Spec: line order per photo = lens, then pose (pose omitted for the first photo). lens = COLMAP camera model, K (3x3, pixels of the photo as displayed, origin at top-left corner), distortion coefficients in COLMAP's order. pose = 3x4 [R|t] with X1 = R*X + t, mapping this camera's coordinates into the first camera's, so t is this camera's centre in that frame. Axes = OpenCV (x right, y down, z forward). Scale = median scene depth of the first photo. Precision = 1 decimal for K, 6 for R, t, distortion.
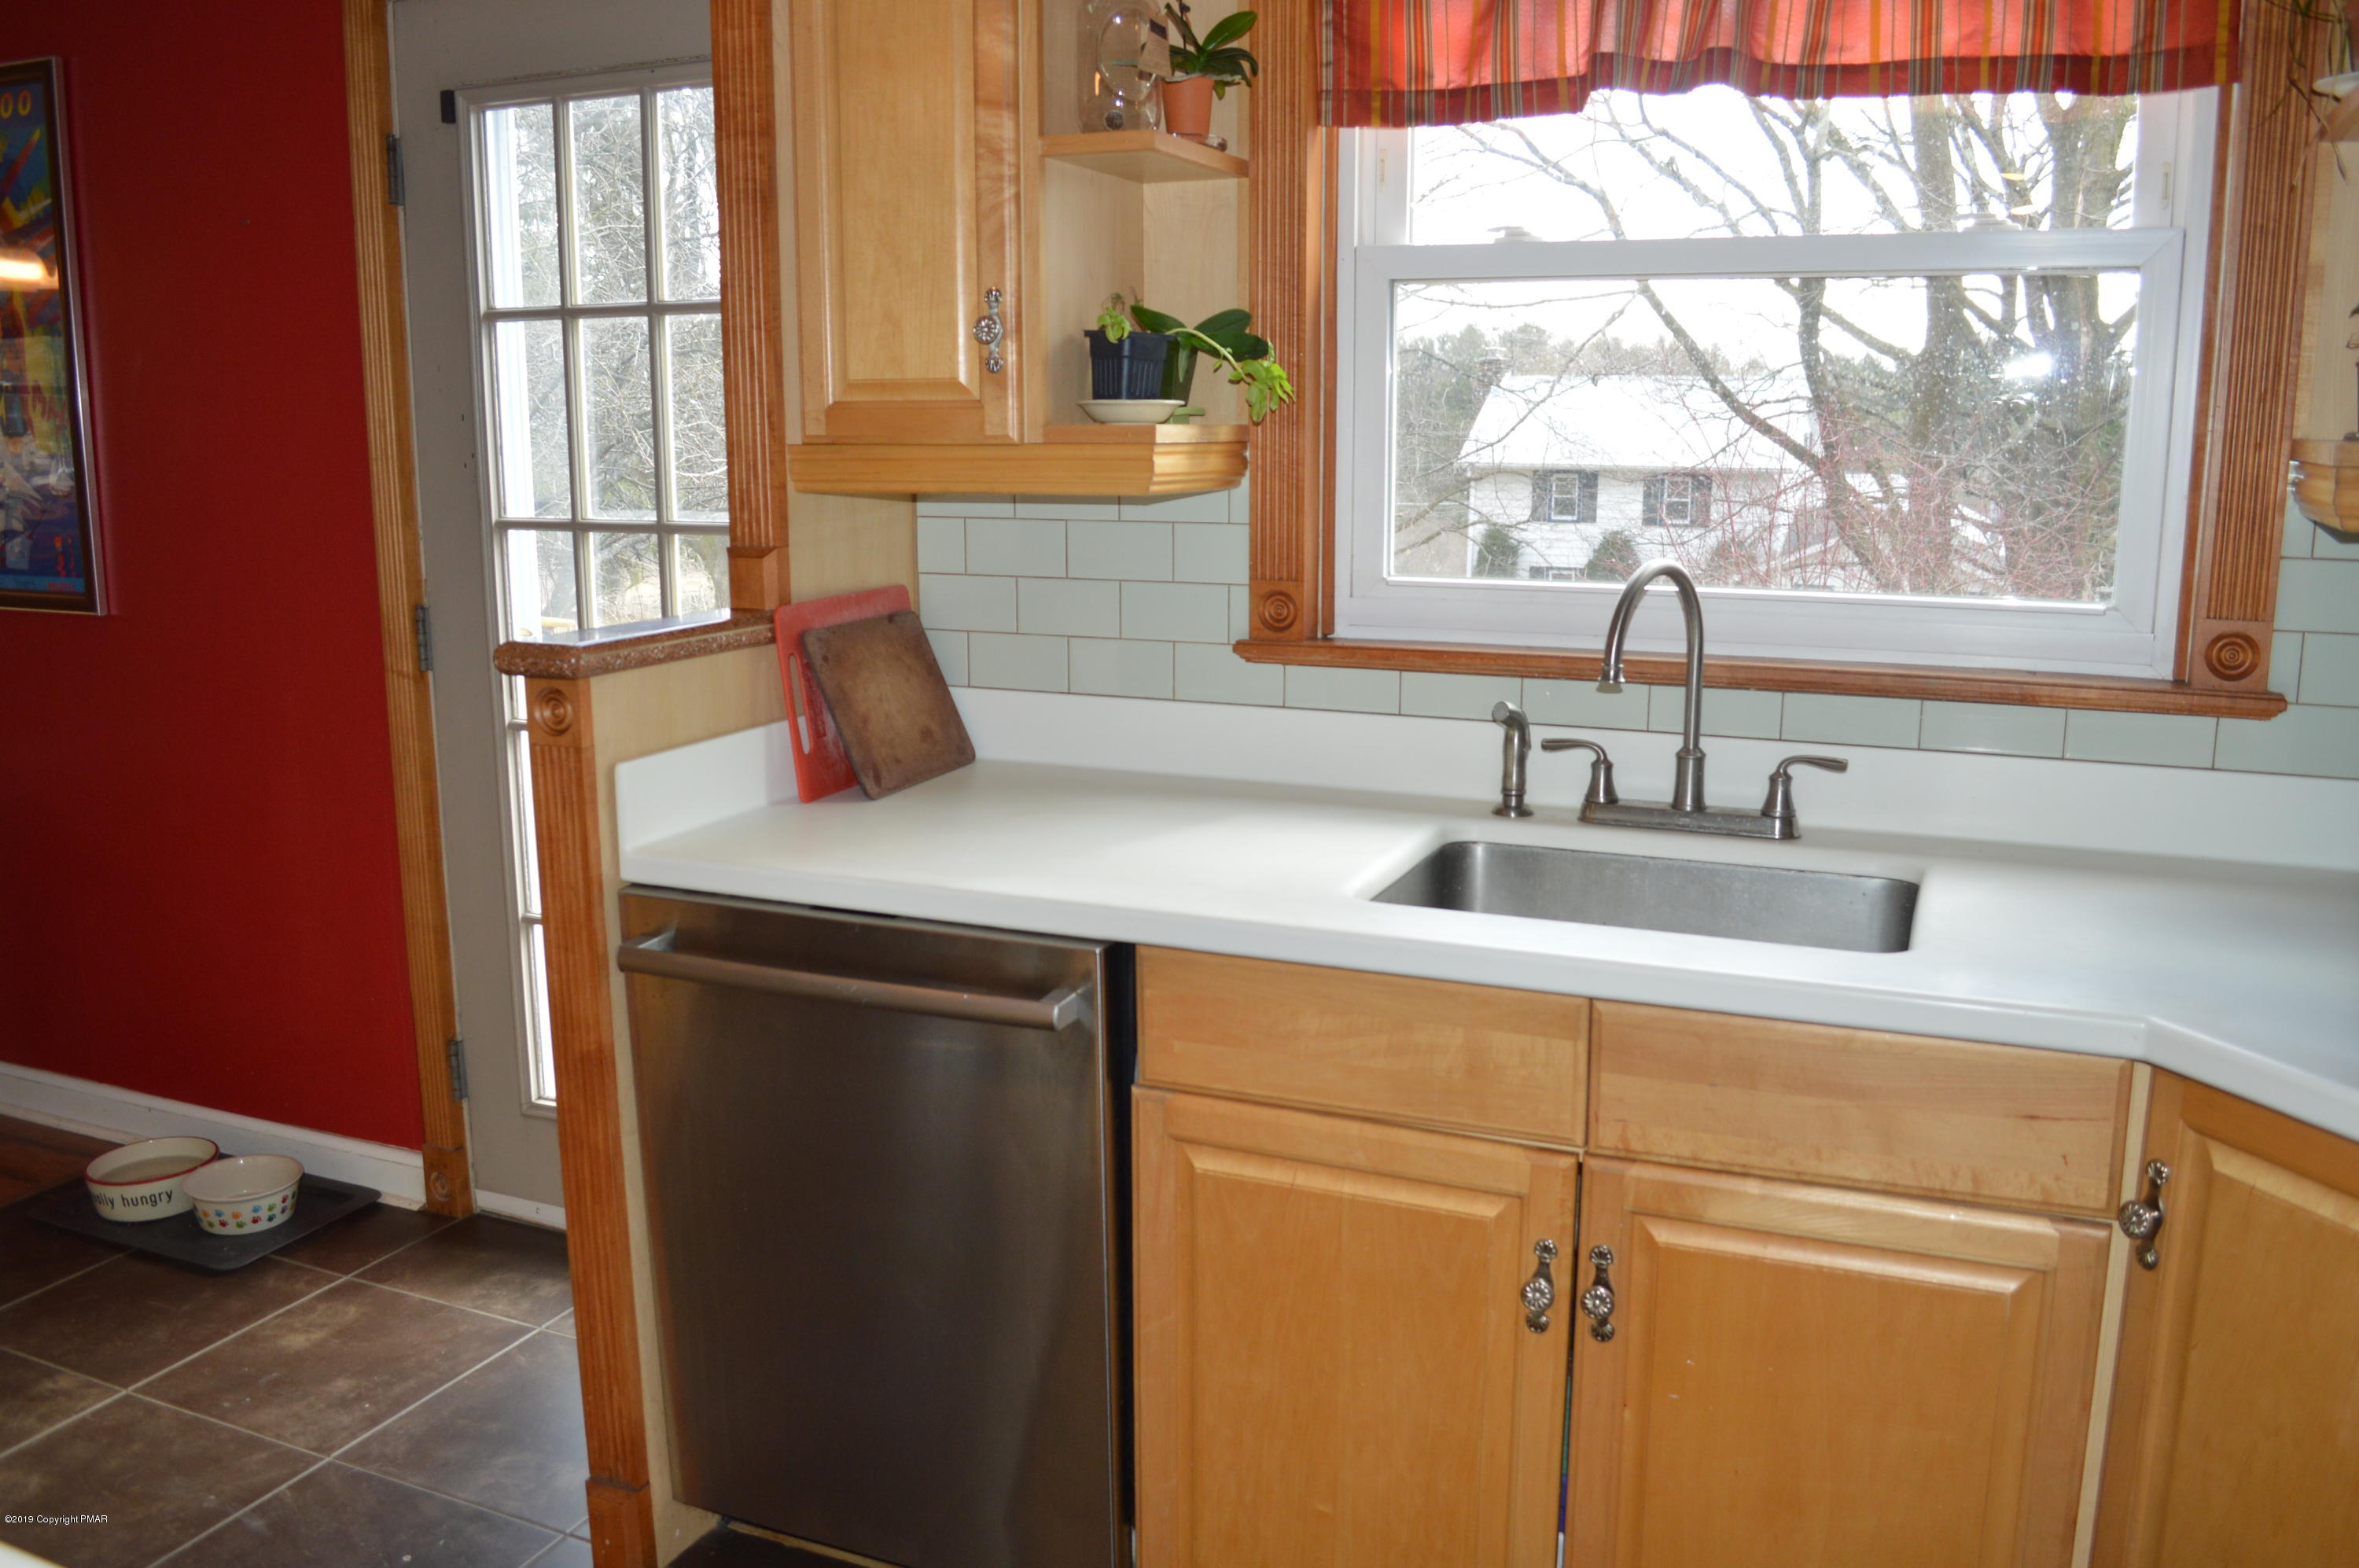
lens RADIAL K [[1890.4, 0, 1195.6], [0, 1890.4, 776.3], [0, 0, 1]] dist [-0.079296, 0.005269]
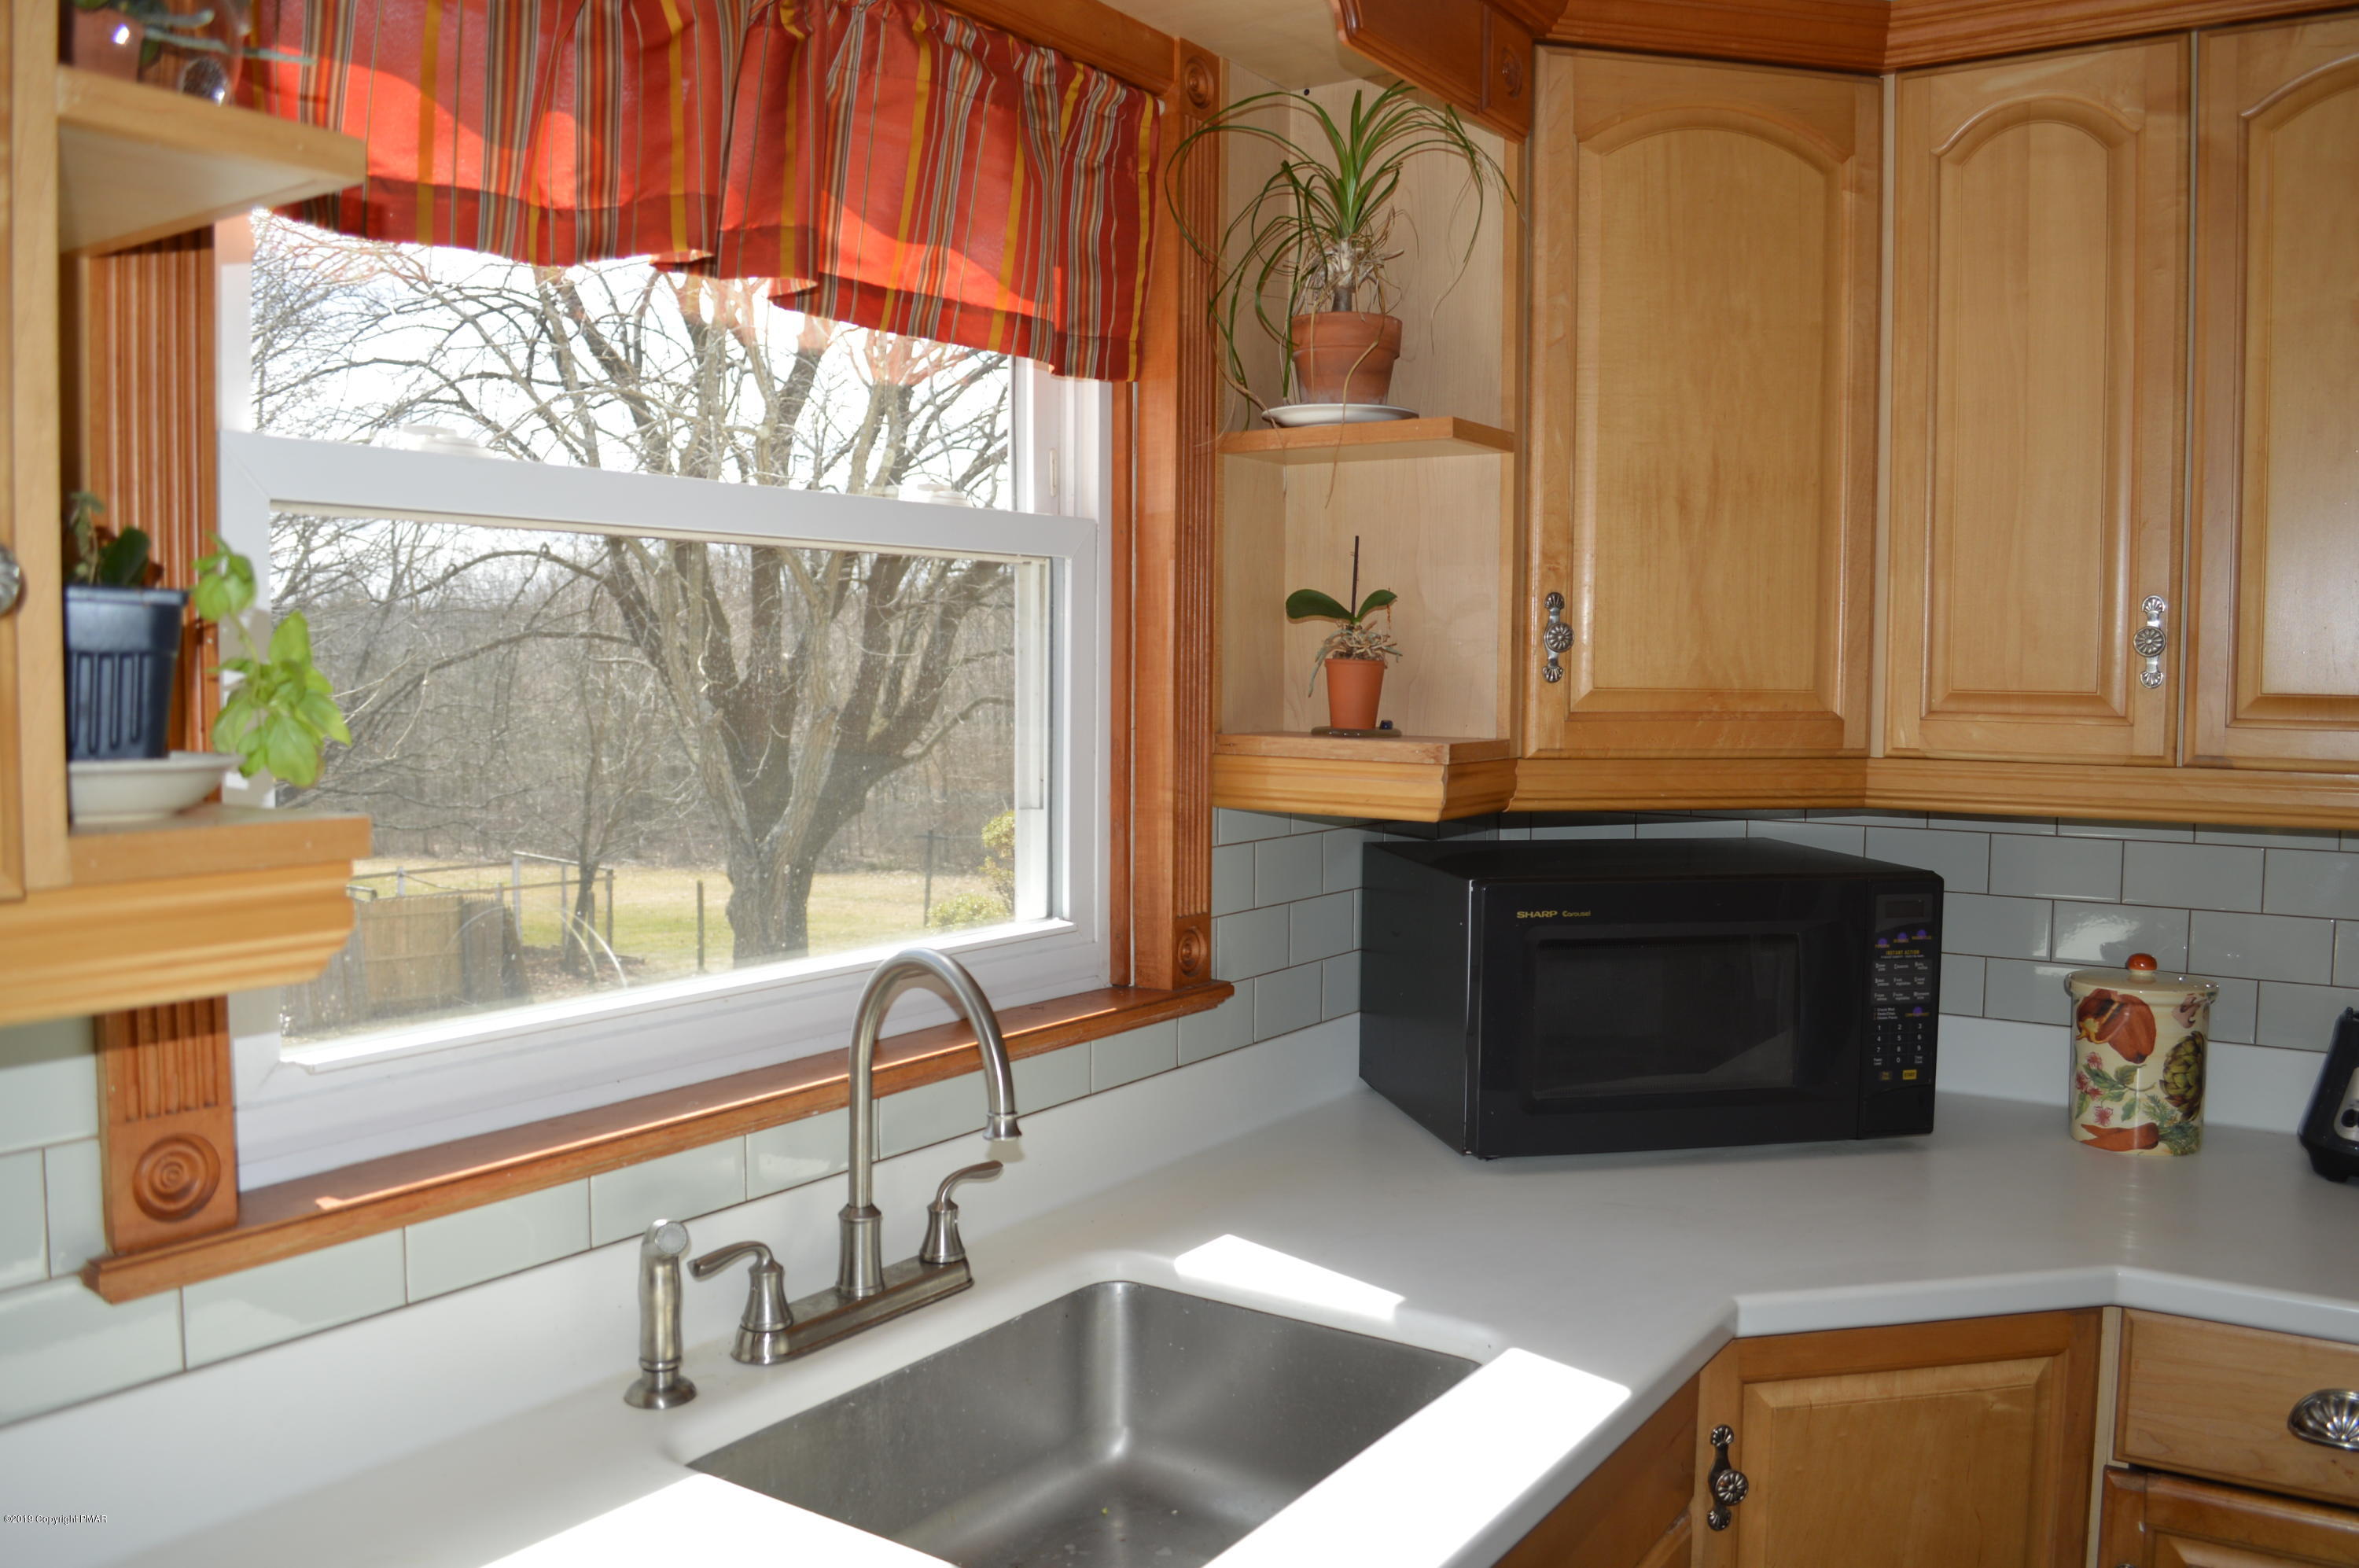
lens RADIAL K [[1879.0, 0, 1194.0], [0, 1879.0, 784.5], [0, 0, 1]] dist [-0.078787, -0.002283]
pose [[0.179649, -0.061725, 0.981792, -0.351401], [0.181569, 0.982963, 0.028575, -0.150757], [-0.966829, 0.173129, 0.187796, 0.652825]]
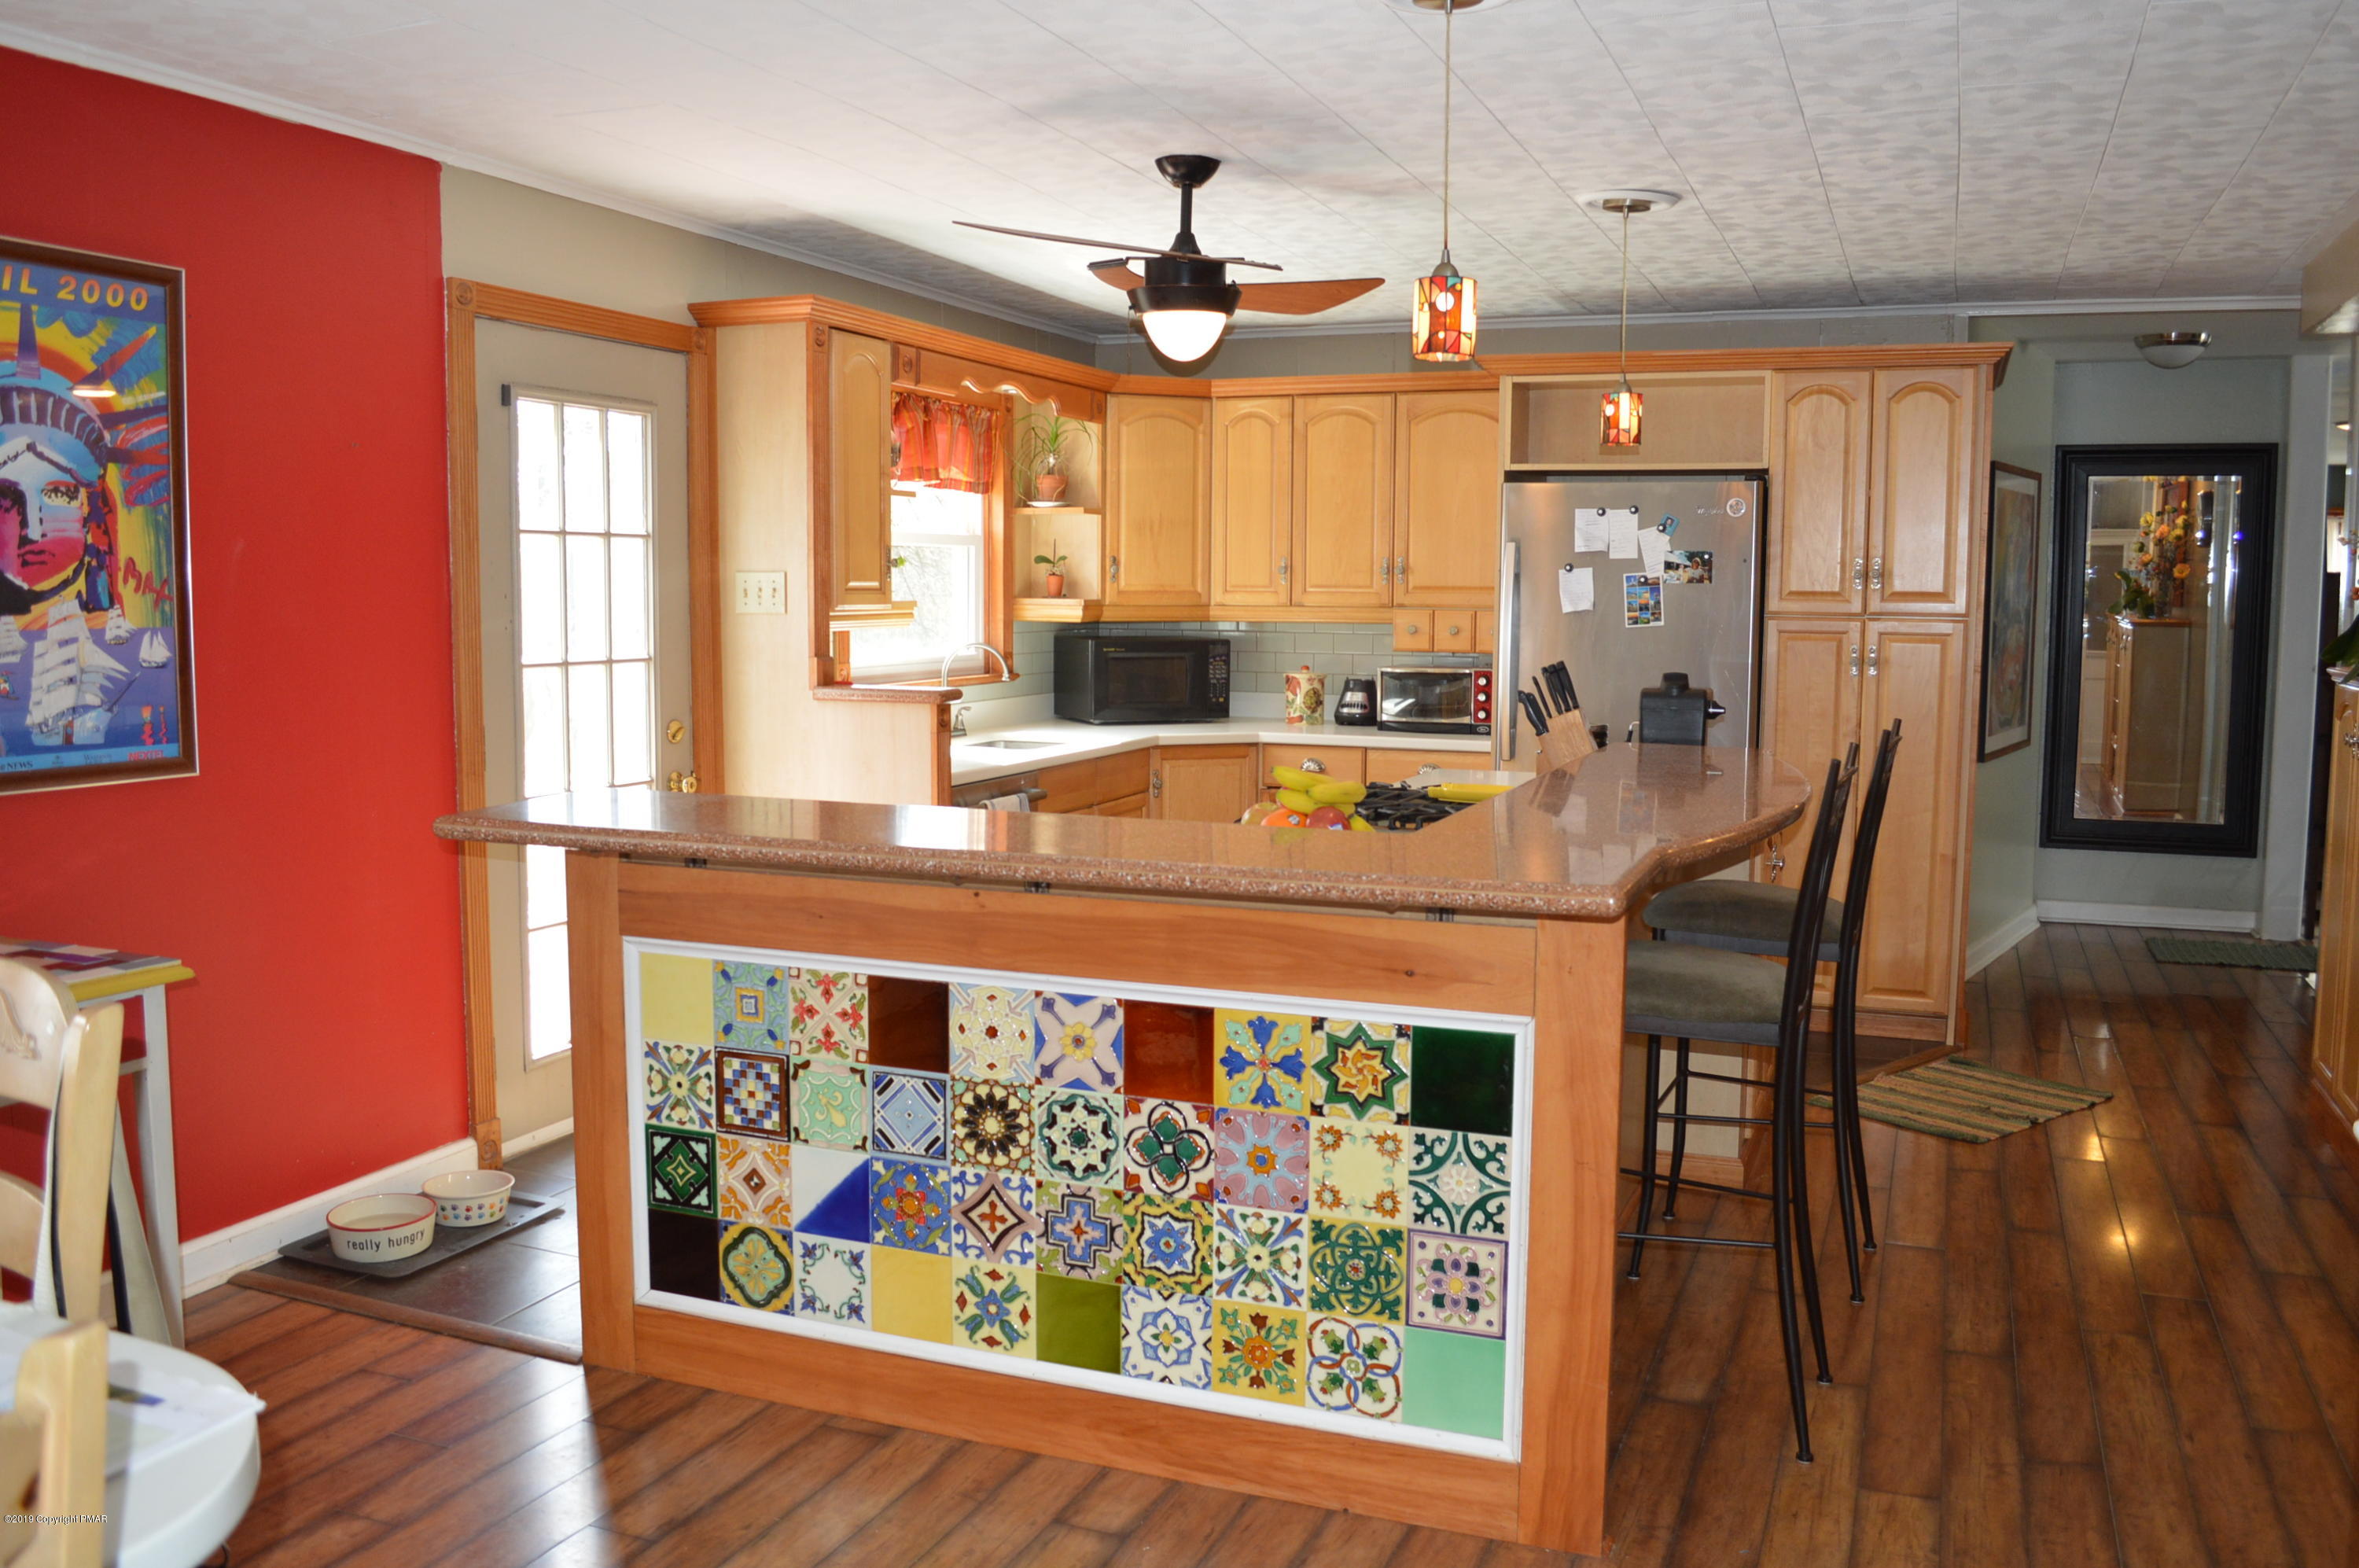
lens RADIAL K [[1895.8, 0, 1203.9], [0, 1895.8, 778.5], [0, 0, 1]] dist [-0.077942, 0.005142]
pose [[-0.031956, -0.100169, 0.994457, -2.371623], [0.183194, 0.977523, 0.104350, -0.126662], [-0.982557, 0.185513, -0.012887, 0.604586]]
